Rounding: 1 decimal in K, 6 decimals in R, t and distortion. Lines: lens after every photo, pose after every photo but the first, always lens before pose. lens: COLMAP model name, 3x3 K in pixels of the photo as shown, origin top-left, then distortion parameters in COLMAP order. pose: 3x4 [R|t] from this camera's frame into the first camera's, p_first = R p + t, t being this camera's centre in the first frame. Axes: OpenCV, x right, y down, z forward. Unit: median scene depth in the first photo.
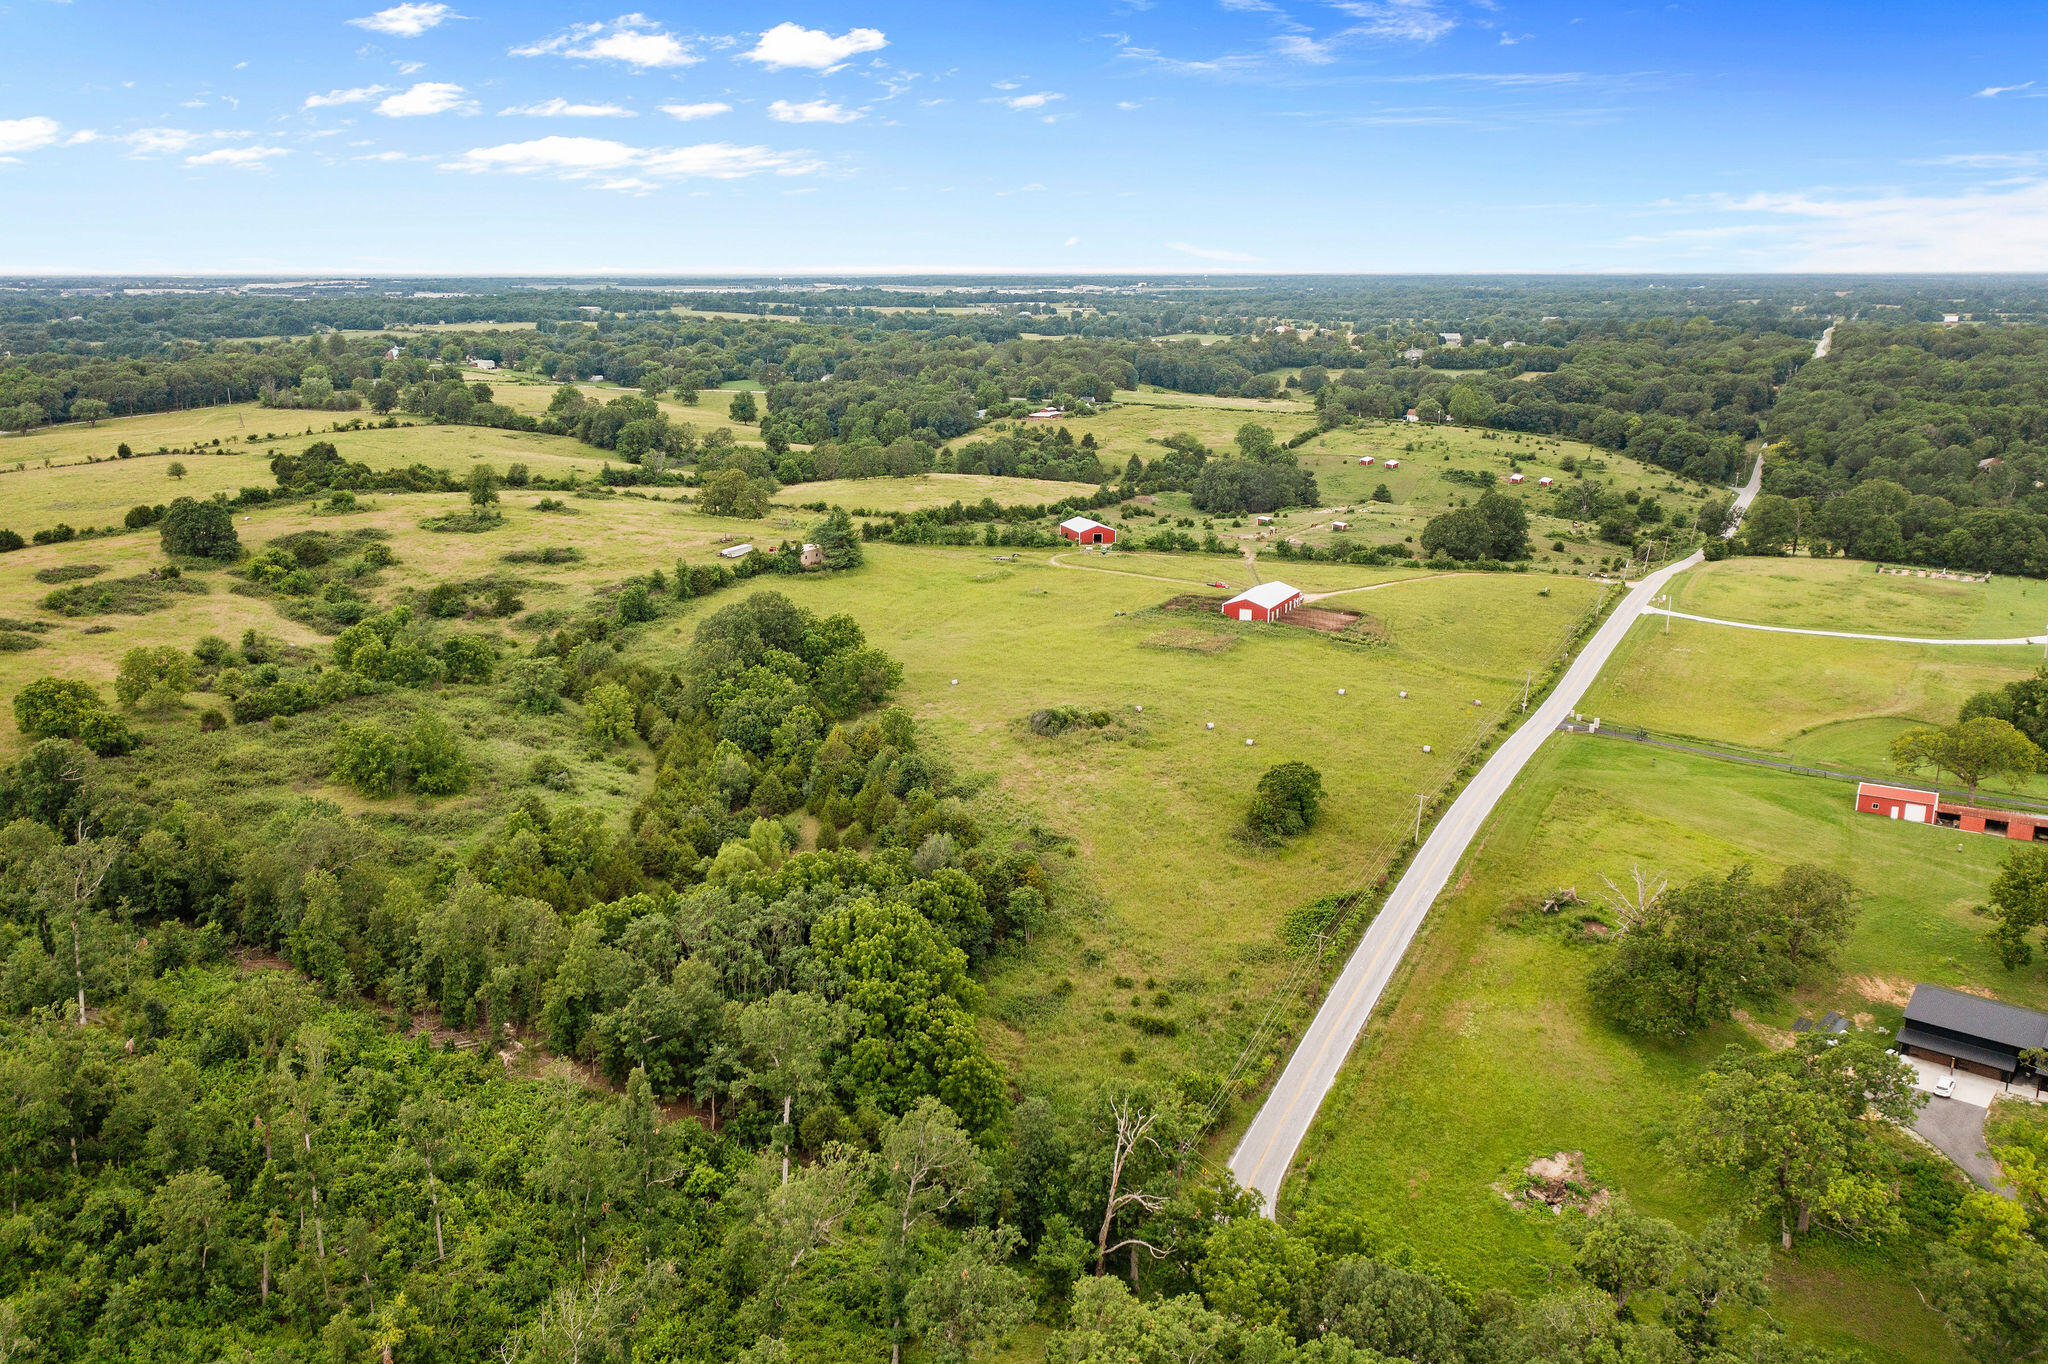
lens RADIAL K [[1640.6, 0, 1029.8], [0, 1640.6, 676.0], [0, 0, 1]] dist [0.002451, 0.015141]
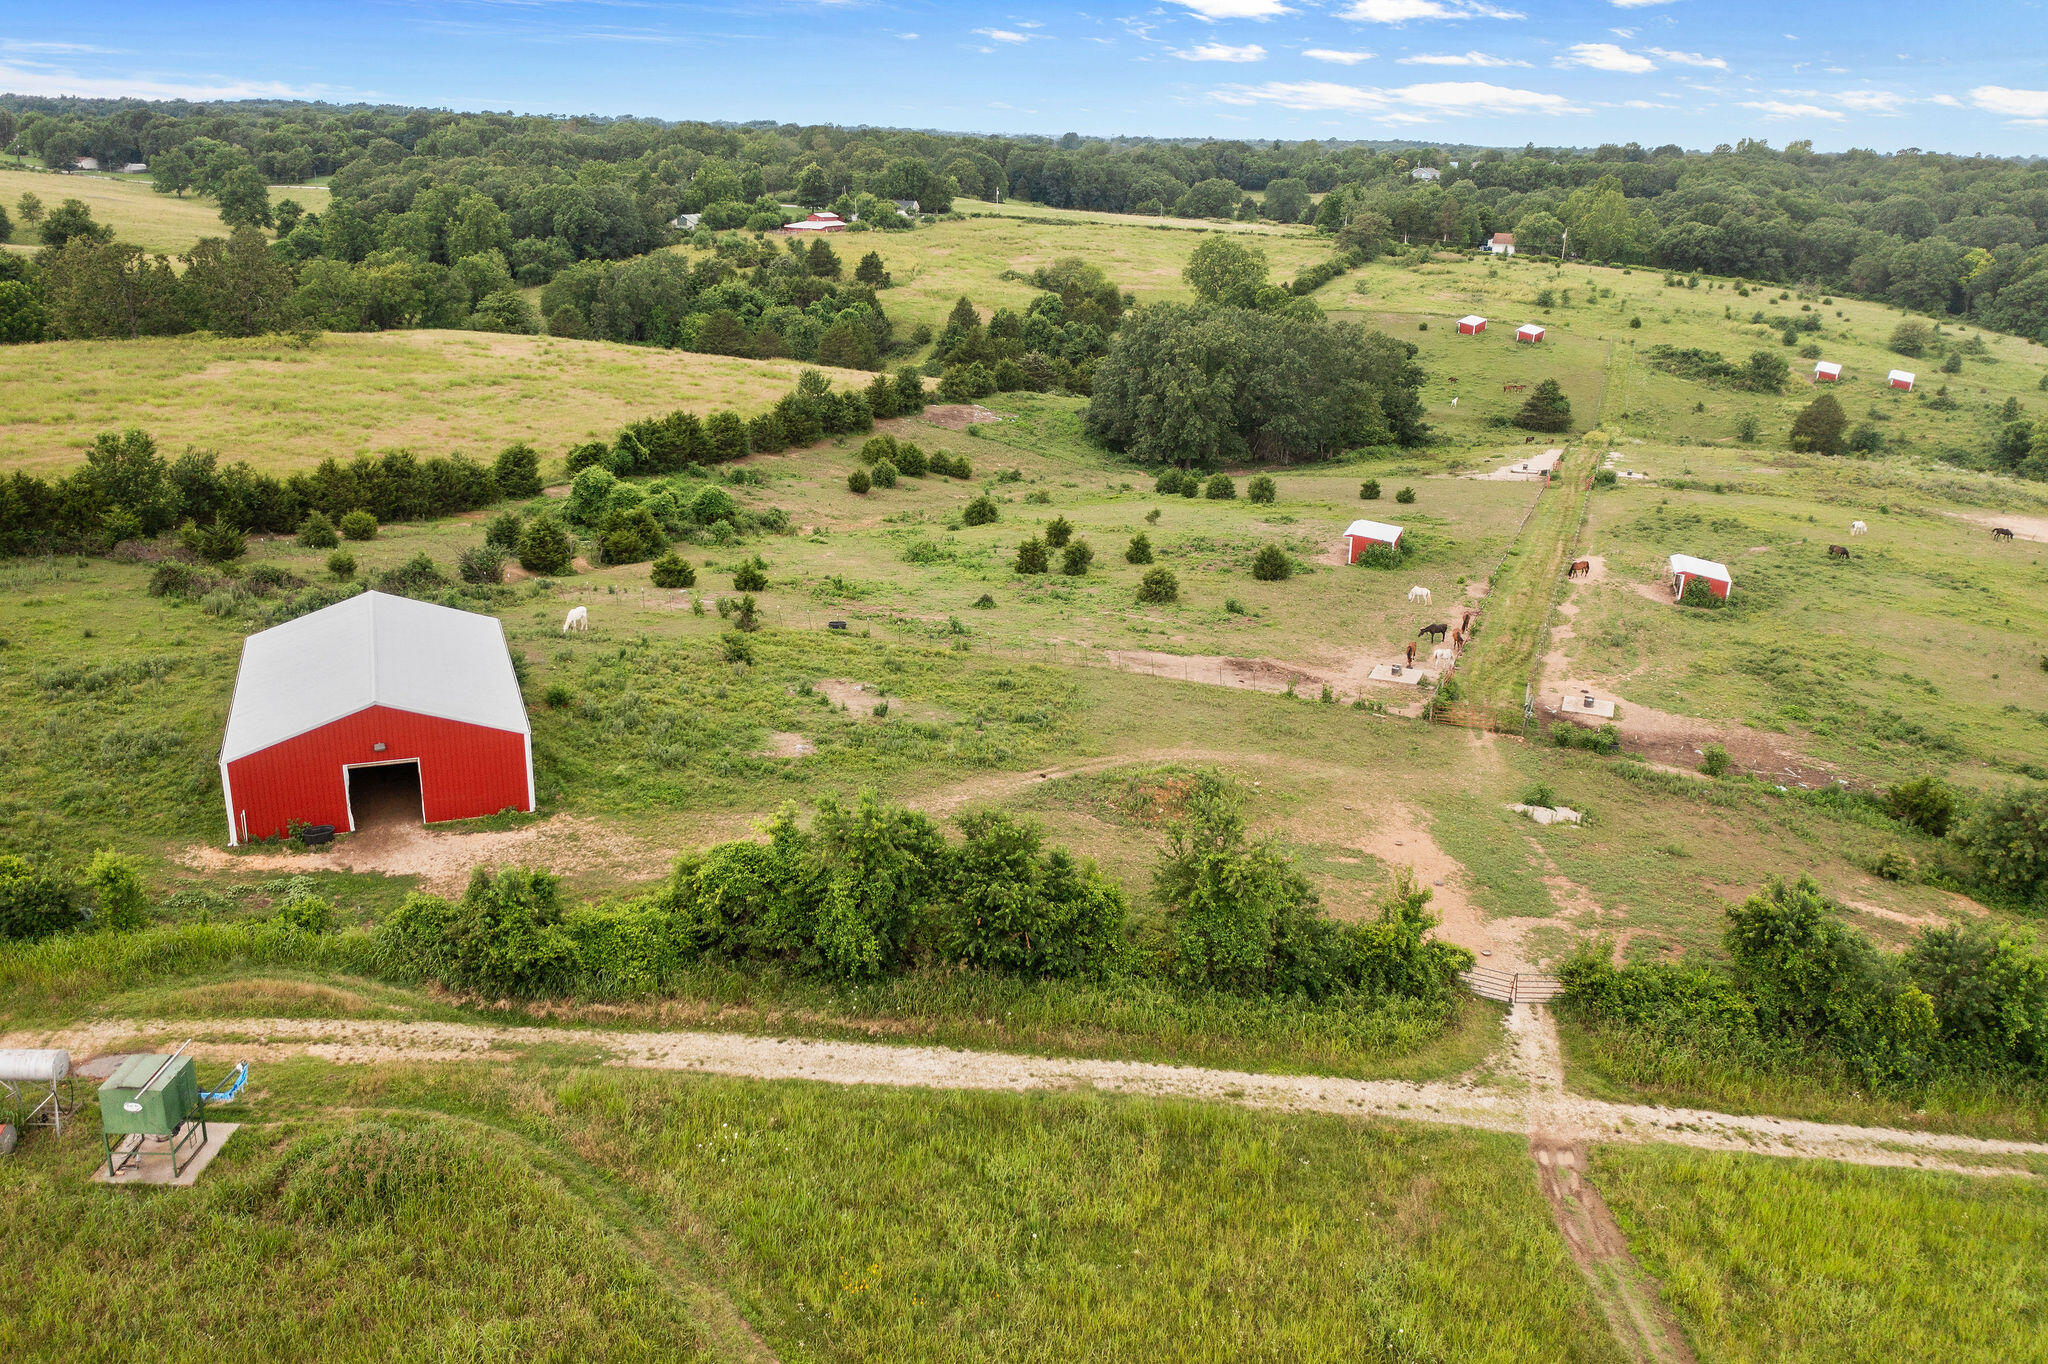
lens RADIAL K [[1640.6, 0, 1029.8], [0, 1640.6, 676.0], [0, 0, 1]] dist [0.002451, 0.015141]
pose [[0.998041, 0.009005, 0.061905, 0.058030], [-0.013684, 0.997045, 0.075585, -0.070269], [-0.061042, -0.076284, 0.995216, 0.575430]]
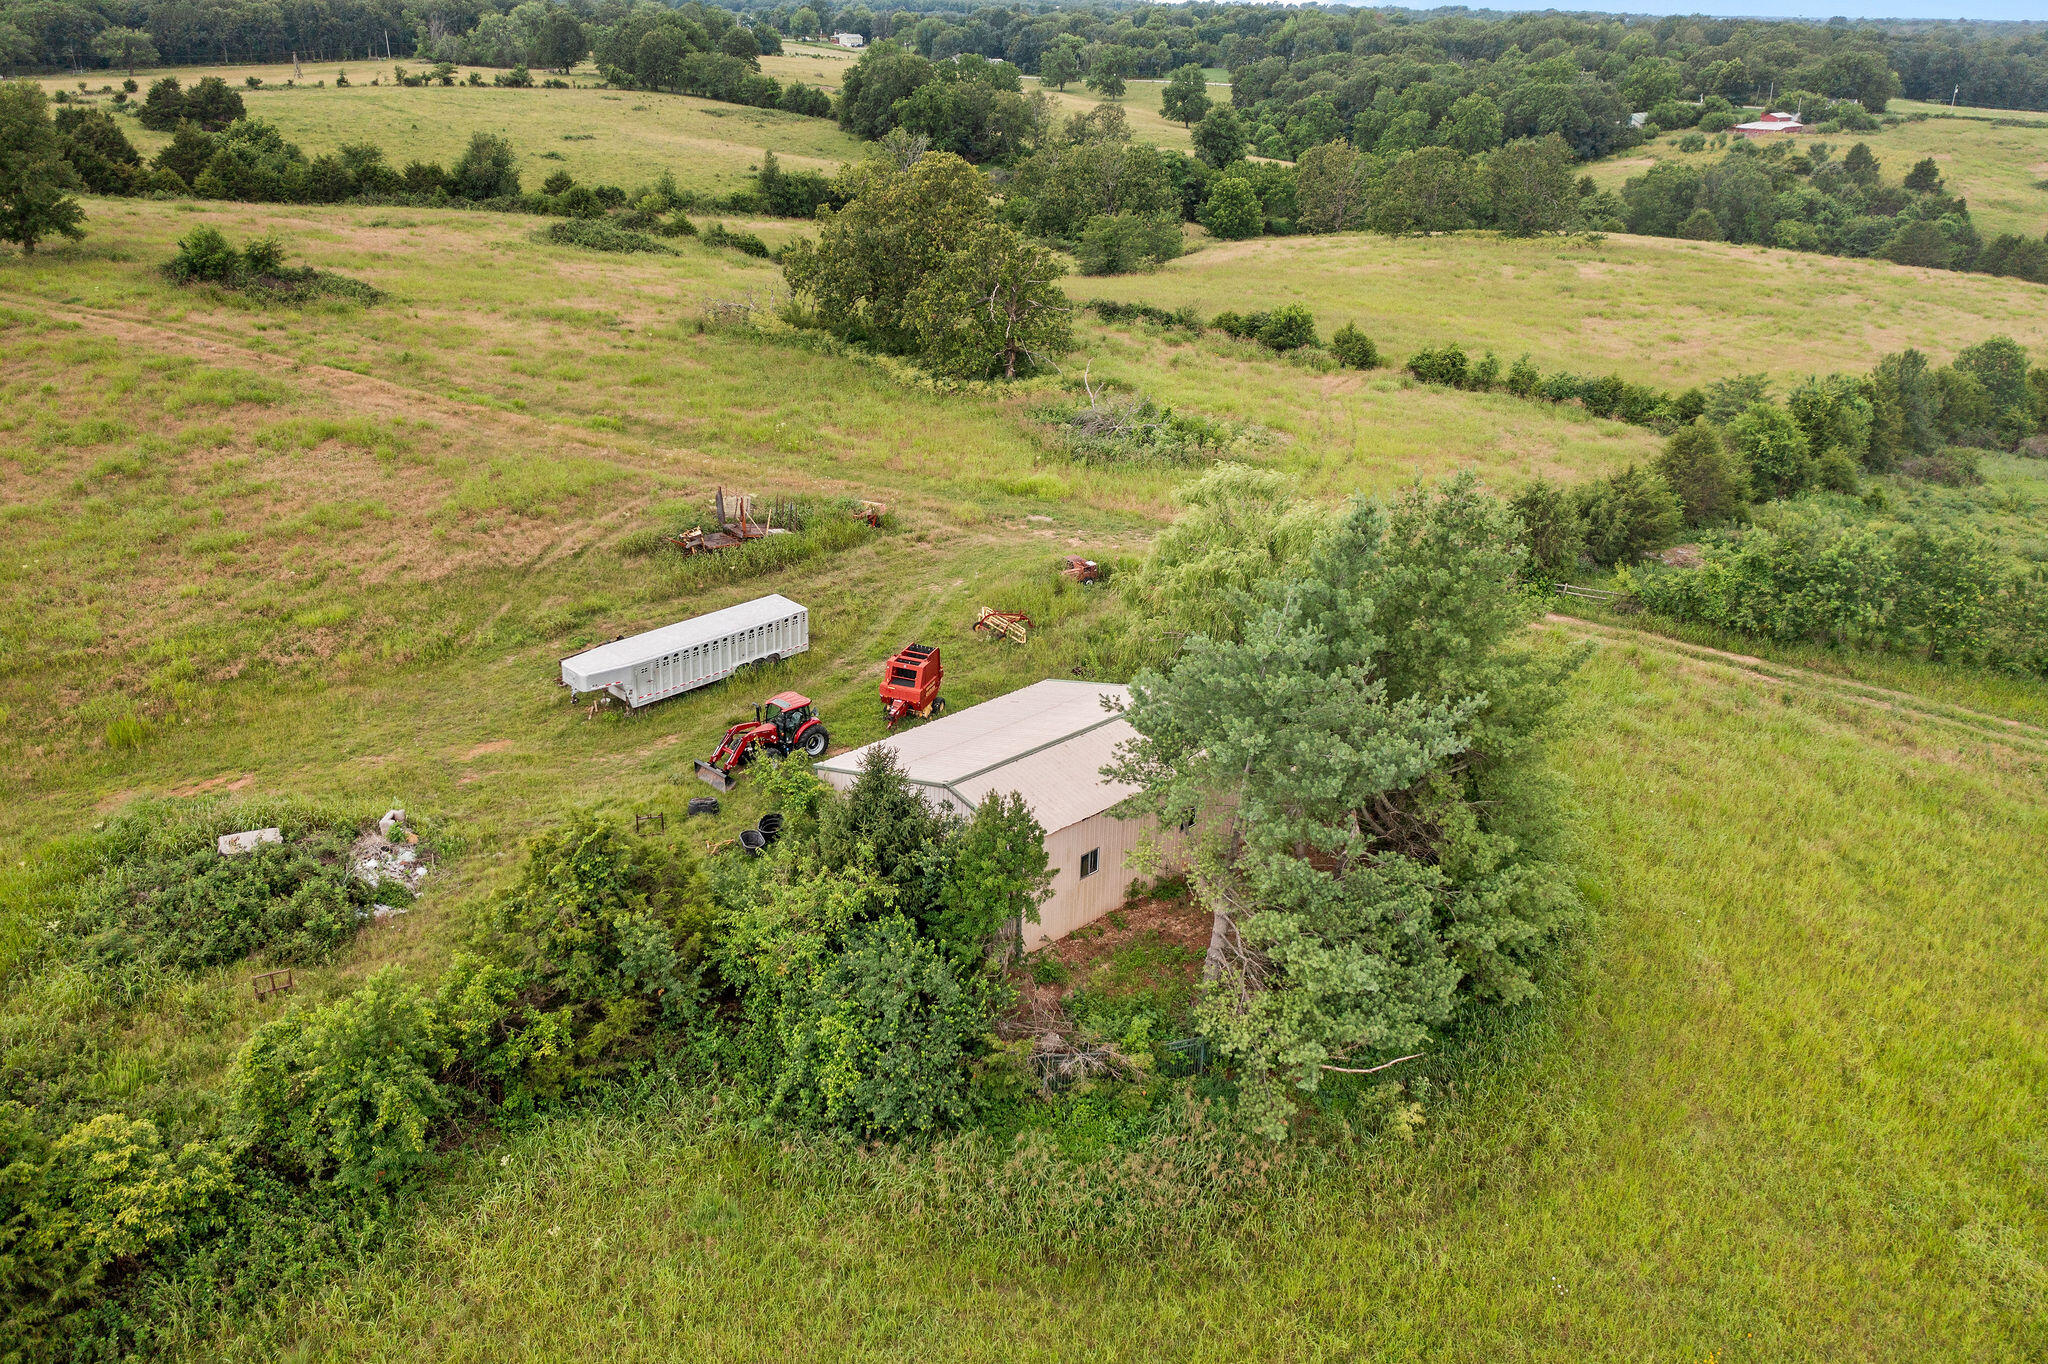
lens RADIAL K [[1640.6, 0, 1029.8], [0, 1640.6, 676.0], [0, 0, 1]] dist [0.002451, 0.015141]
pose [[0.956665, 0.127906, -0.261595, -0.067269], [-0.089507, 0.984038, 0.153808, -0.062806], [0.277092, -0.123728, 0.952844, 0.539084]]
